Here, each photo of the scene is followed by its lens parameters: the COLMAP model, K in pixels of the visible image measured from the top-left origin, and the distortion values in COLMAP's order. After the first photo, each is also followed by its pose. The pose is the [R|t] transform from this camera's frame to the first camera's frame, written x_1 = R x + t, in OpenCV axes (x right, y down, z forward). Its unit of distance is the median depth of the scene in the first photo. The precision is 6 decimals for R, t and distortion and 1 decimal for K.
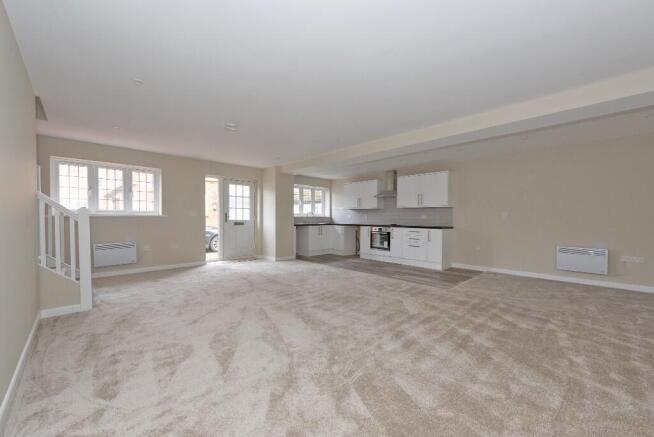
lens RADIAL K [[256.7, 0, 327.0], [0, 256.7, 218.5], [0, 0, 1]] dist [0.000147, -0.000003]
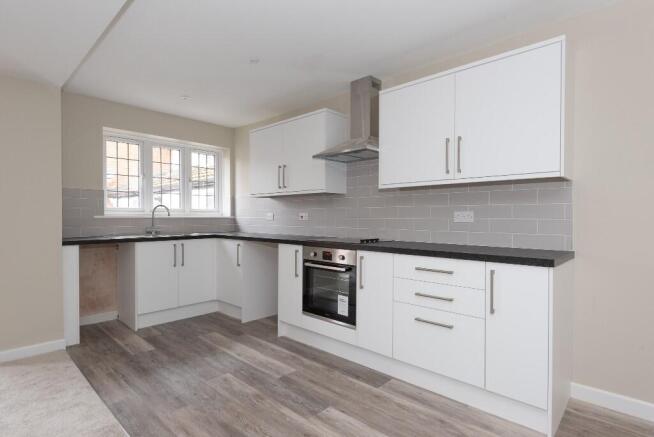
lens RADIAL K [[342.3, 0, 327.0], [0, 342.3, 218.5], [0, 0, 1]] dist [0.000029, 0.000242]
pose [[0.998914, -0.002620, 0.046513, 0.179206], [0.002781, 0.999990, -0.003383, -0.002376], [-0.046503, 0.003509, 0.998912, 0.549368]]
